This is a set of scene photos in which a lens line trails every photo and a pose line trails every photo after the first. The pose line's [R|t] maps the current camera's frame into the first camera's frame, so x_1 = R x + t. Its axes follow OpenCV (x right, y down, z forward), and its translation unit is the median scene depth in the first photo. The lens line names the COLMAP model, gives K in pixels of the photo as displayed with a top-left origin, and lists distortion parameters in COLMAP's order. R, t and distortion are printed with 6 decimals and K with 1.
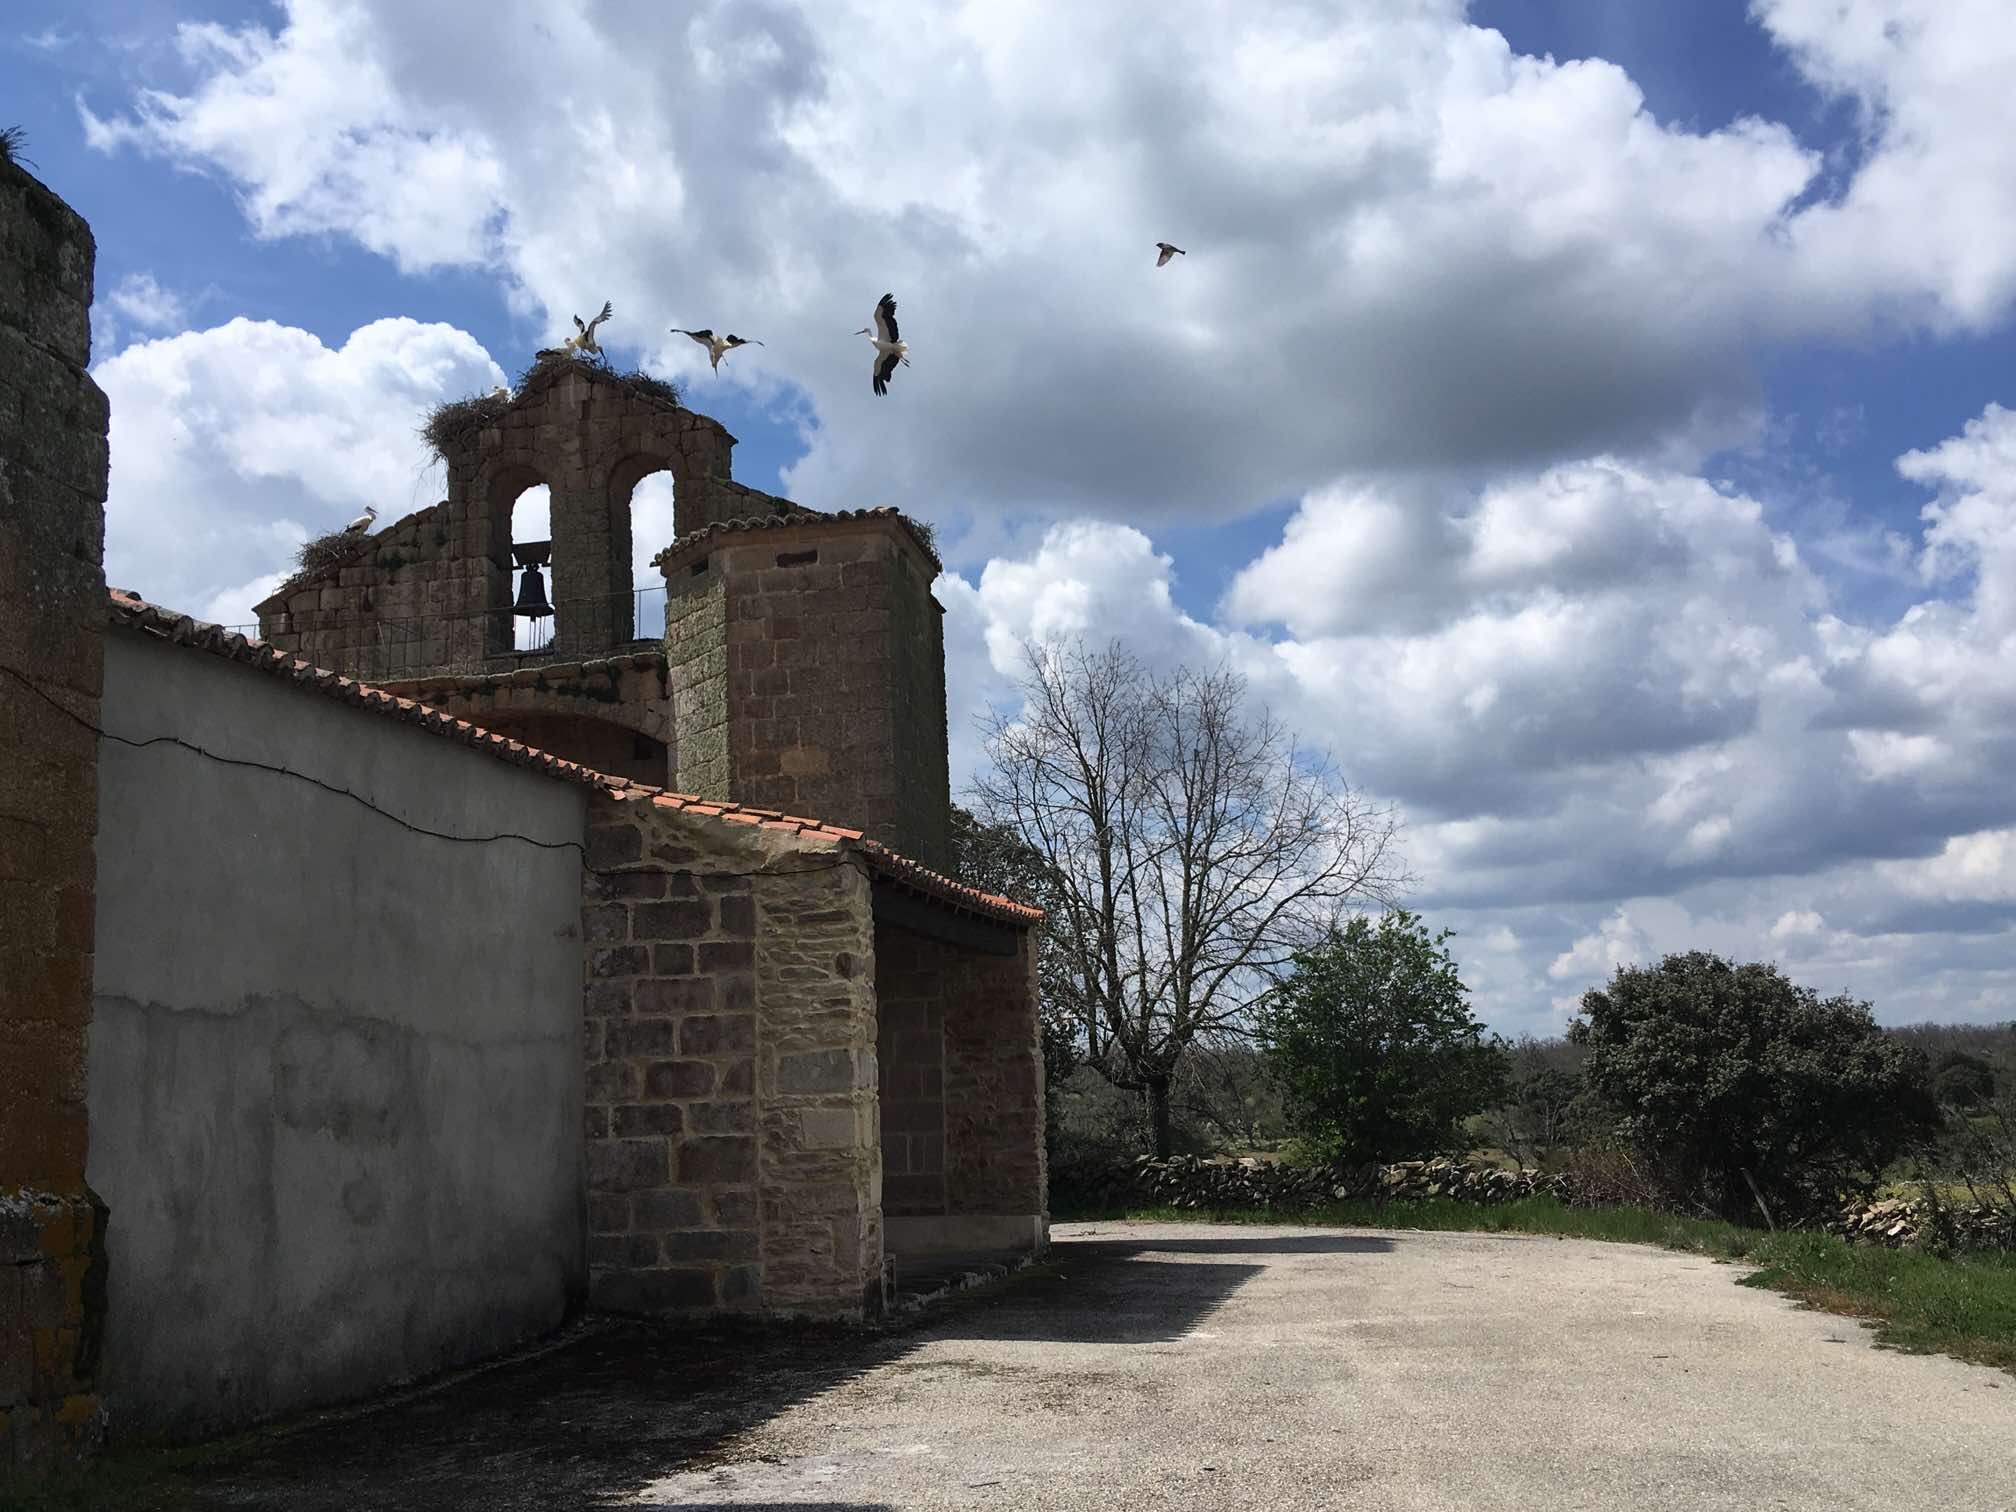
lens RADIAL K [[2043.2, 0, 1035.4], [0, 2043.2, 767.1], [0, 0, 1]] dist [0.078447, 0.012249]
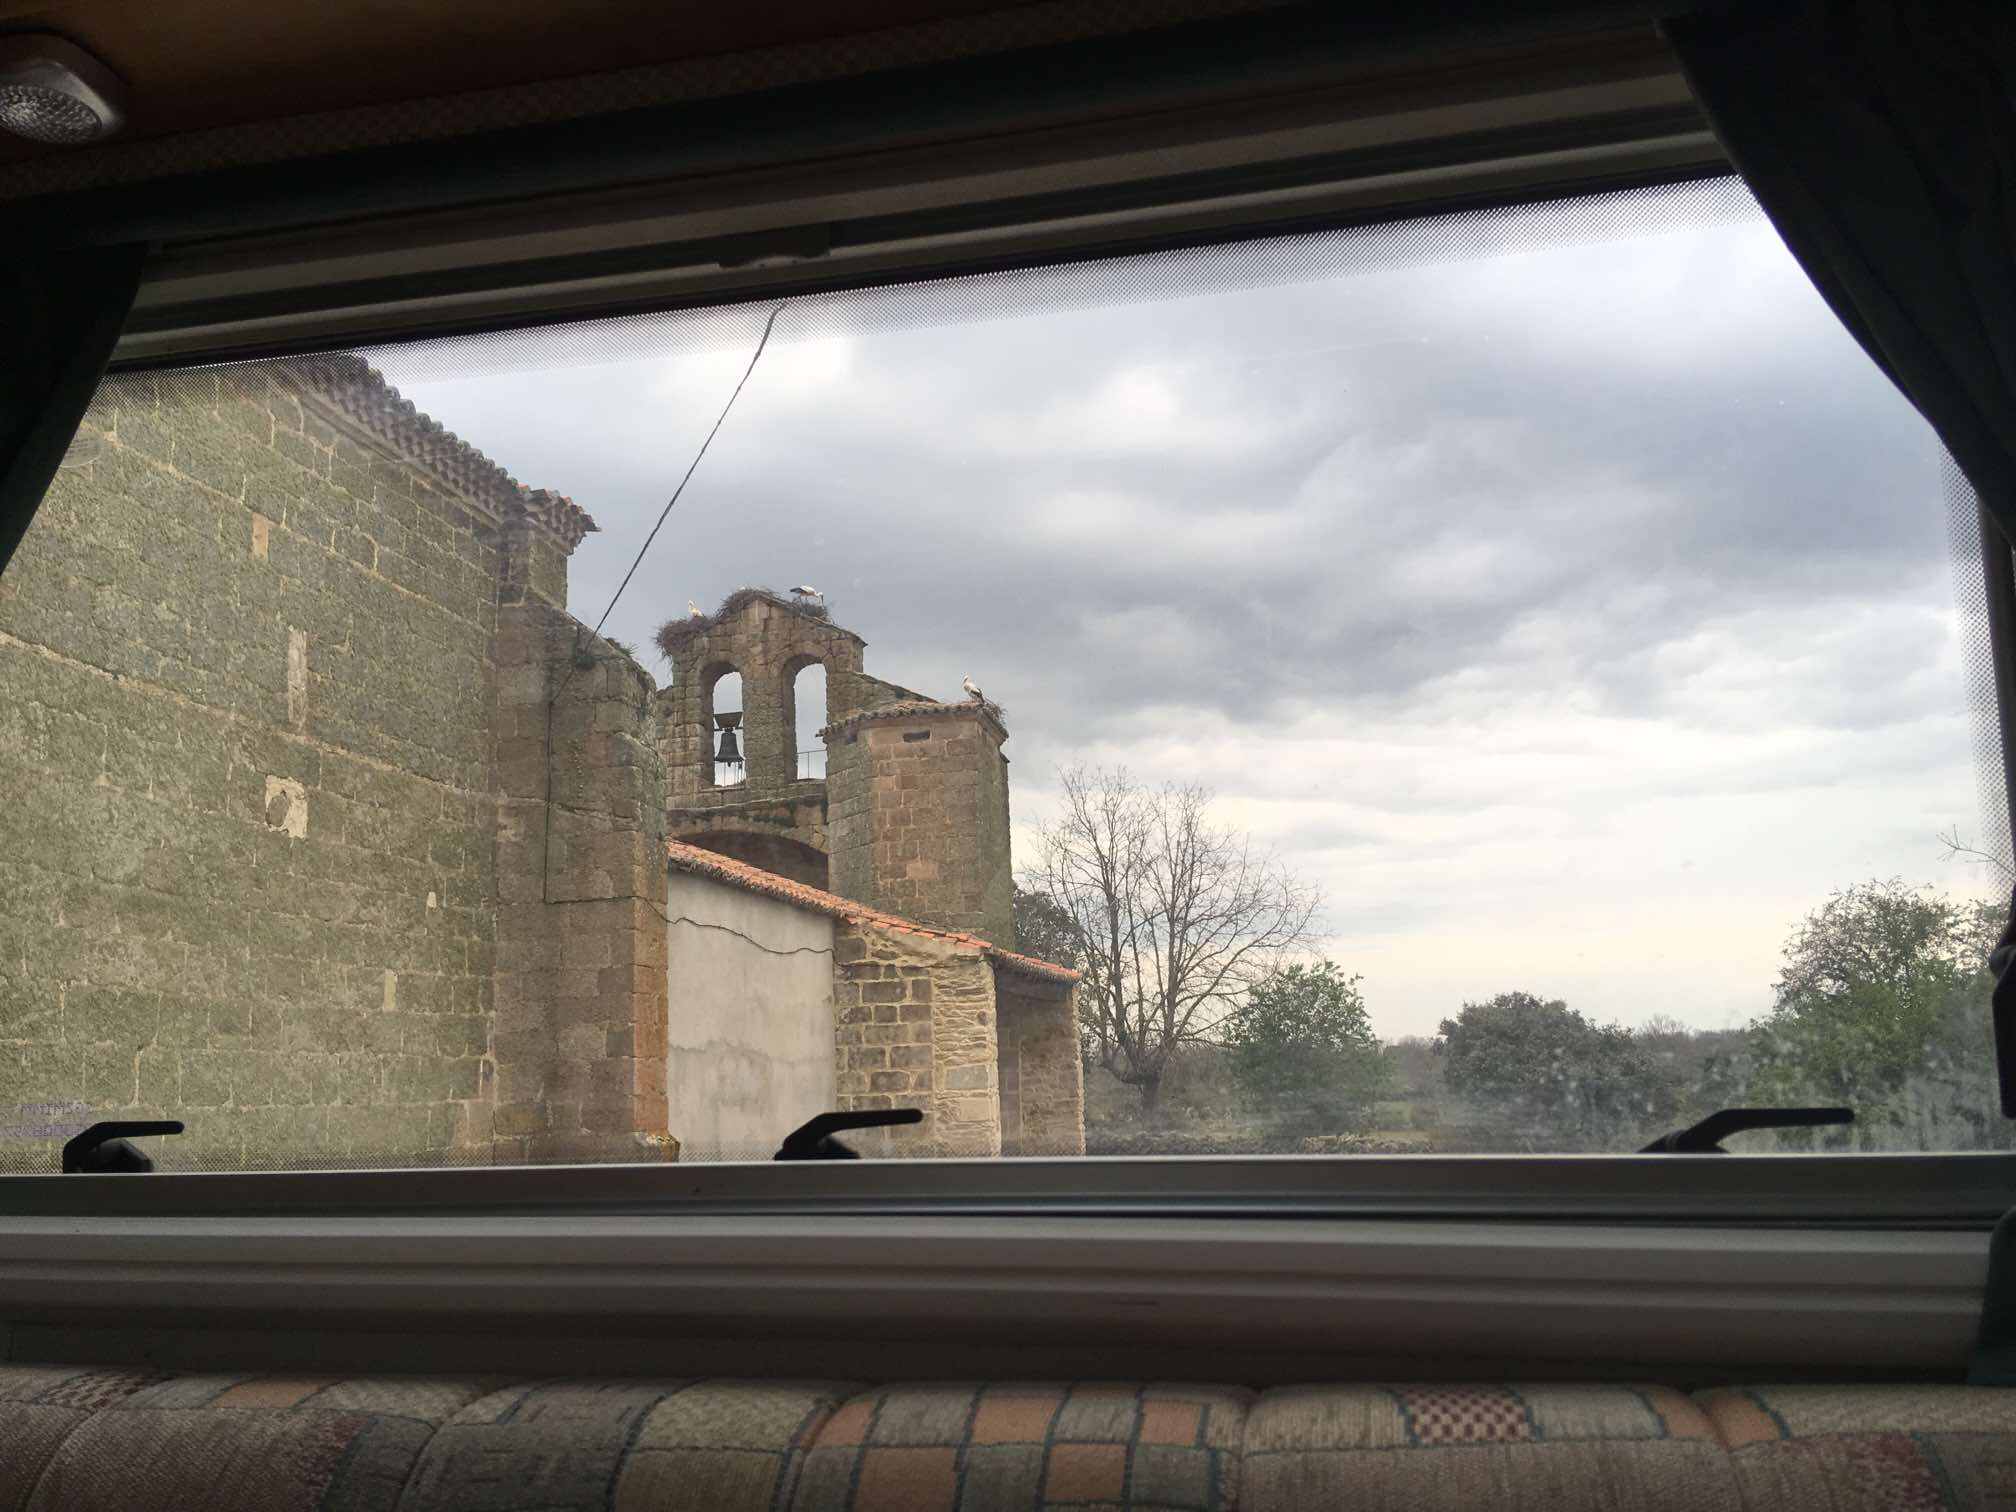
lens RADIAL K [[1721.5, 0, 1008.0], [0, 1721.5, 756.0], [0, 0, 1]] dist [0.052551, -0.004594]
pose [[0.999802, -0.001608, -0.019823, -0.020798], [0.001008, 0.999543, -0.030203, -0.044906], [0.019862, 0.030177, 0.999347, -0.266042]]
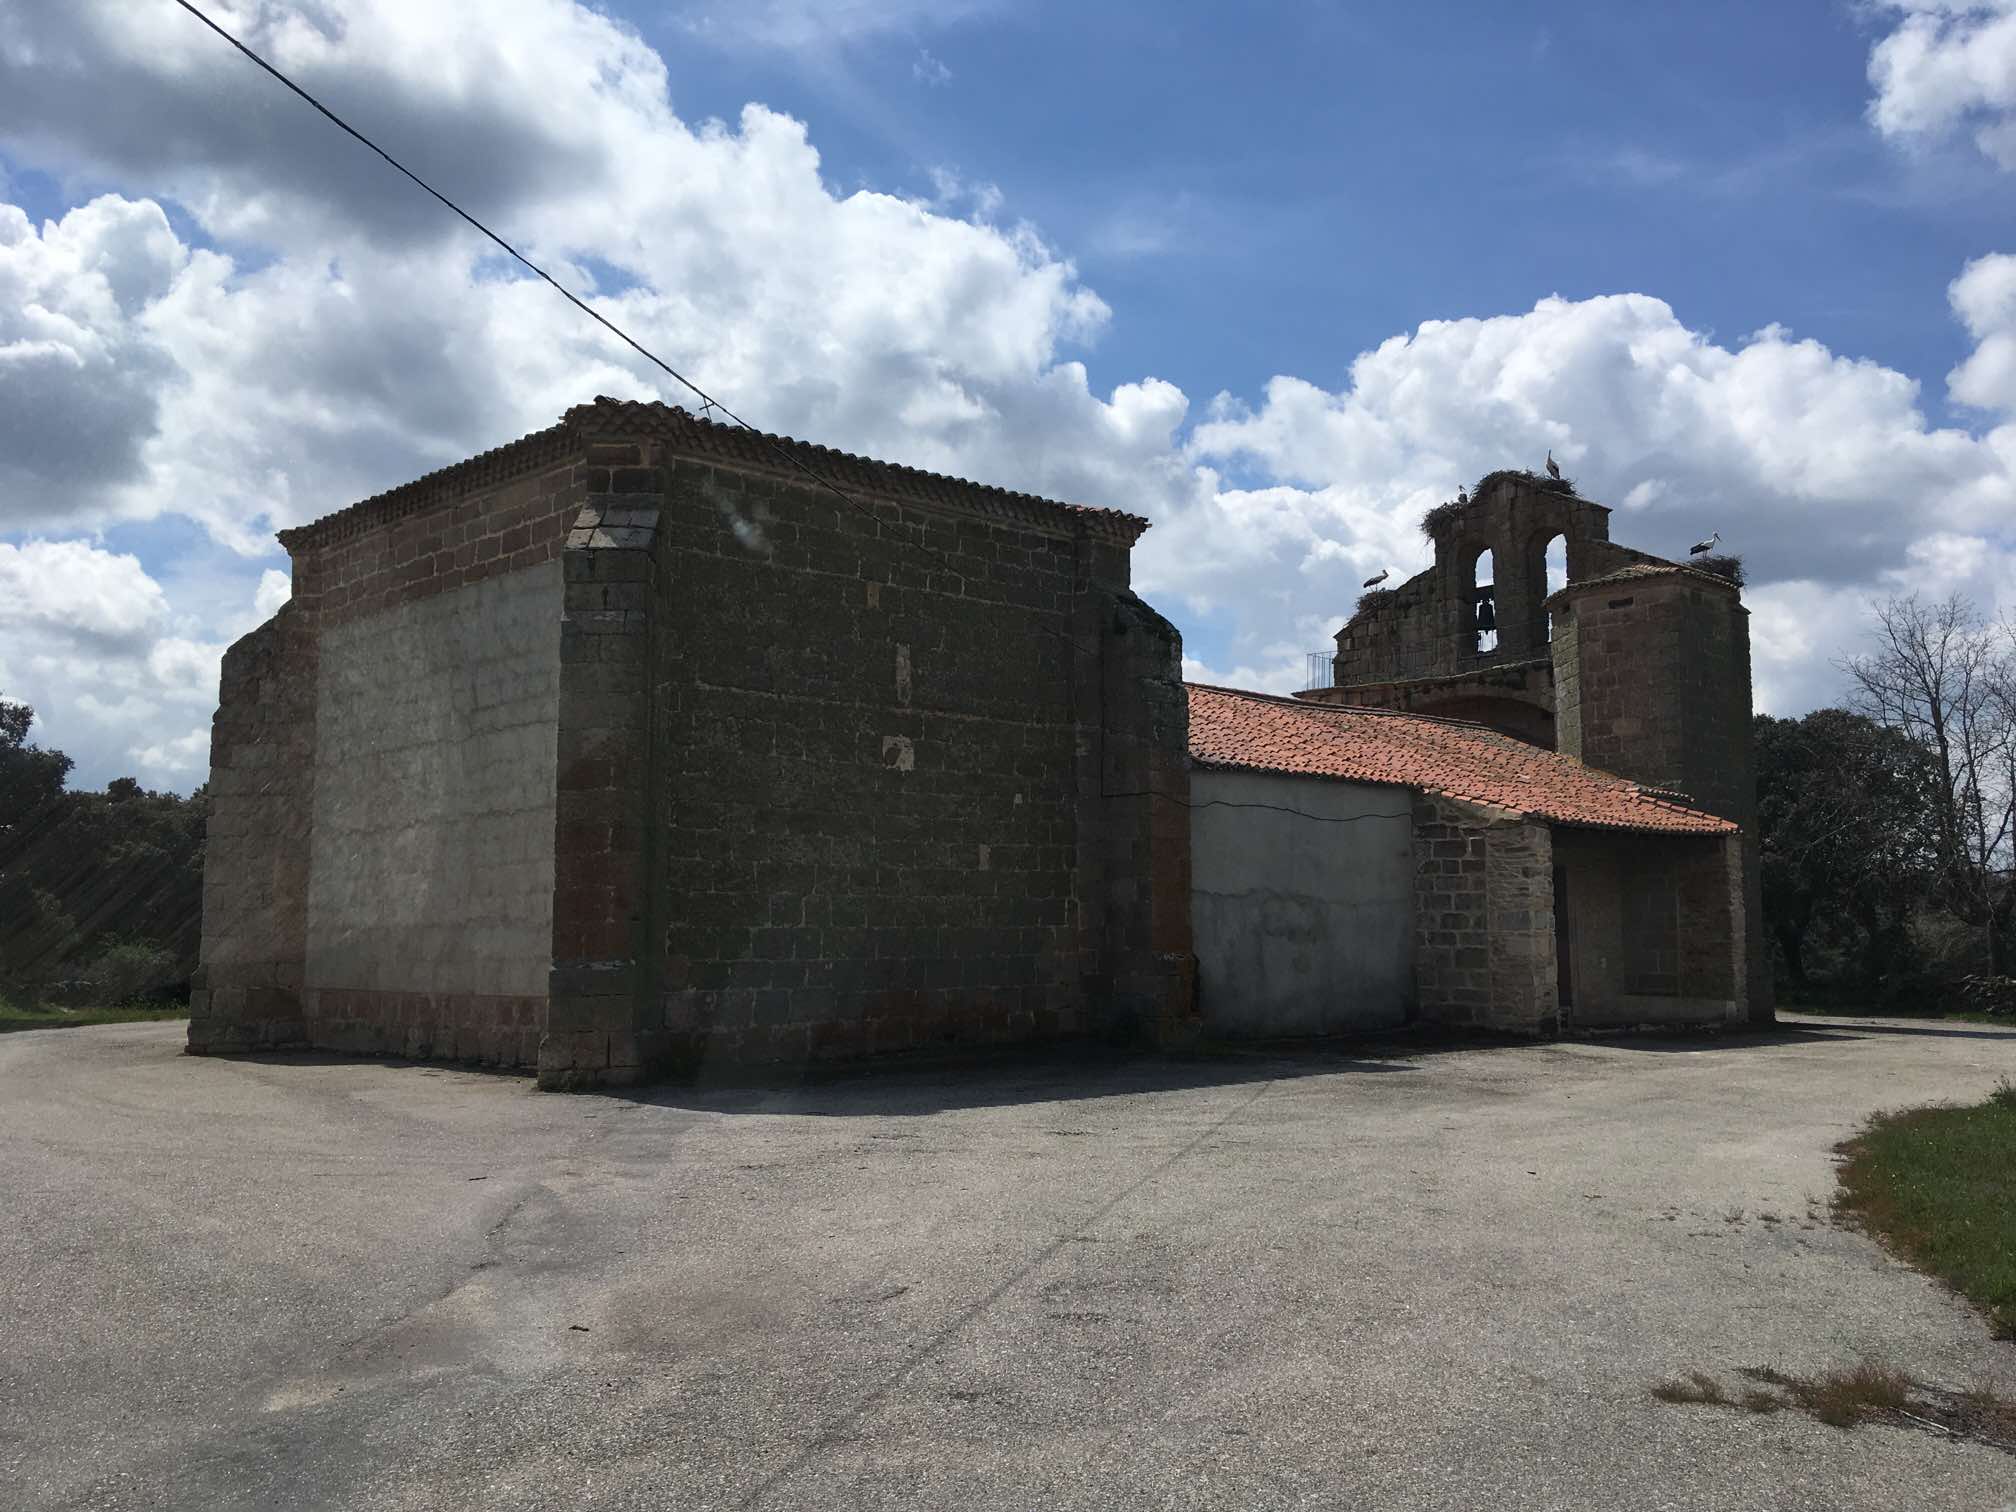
lens RADIAL K [[1684.4, 0, 962.6], [0, 1684.4, 745.2], [0, 0, 1]] dist [0.099593, -0.100268]
pose [[0.800167, -0.027634, -0.599140, 0.262827], [0.069709, 0.996453, 0.047138, -0.083563], [0.595713, -0.079483, 0.799255, -0.400140]]
